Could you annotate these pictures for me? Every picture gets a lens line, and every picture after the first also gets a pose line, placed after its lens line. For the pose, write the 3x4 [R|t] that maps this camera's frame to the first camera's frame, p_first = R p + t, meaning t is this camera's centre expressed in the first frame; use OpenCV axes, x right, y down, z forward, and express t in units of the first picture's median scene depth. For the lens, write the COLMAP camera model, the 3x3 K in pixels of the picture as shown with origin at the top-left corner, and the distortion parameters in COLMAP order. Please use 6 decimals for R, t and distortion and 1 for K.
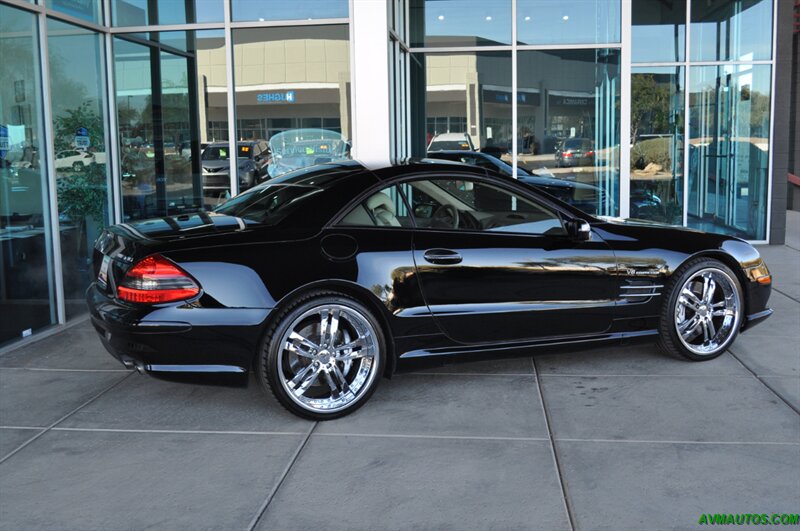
lens RADIAL K [[913.0, 0, 400.0], [0, 913.0, 265.5], [0, 0, 1]] dist [-0.049962, 0.009230]
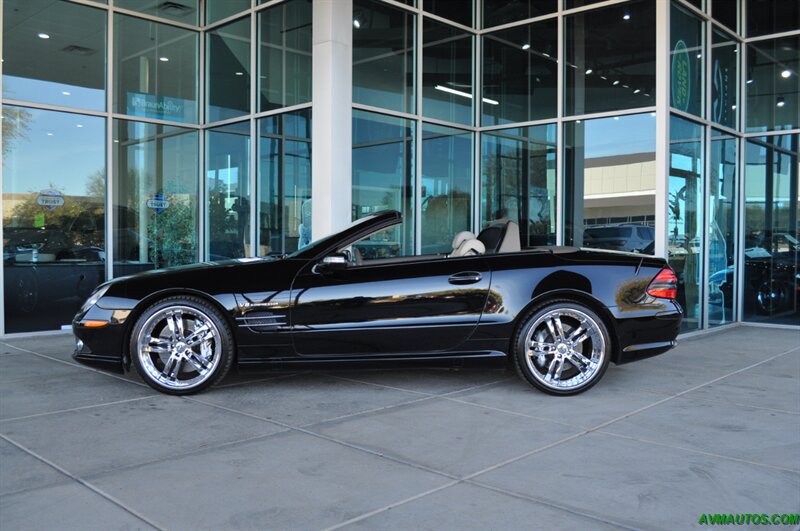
lens RADIAL K [[739.9, 0, 400.0], [0, 739.9, 265.5], [0, 0, 1]] dist [-0.069124, 0.010826]
pose [[0.794164, 0.039588, -0.606412, 0.921946], [-0.097456, 0.993257, -0.062788, -0.005862], [0.599838, 0.108963, 0.792668, 0.446649]]
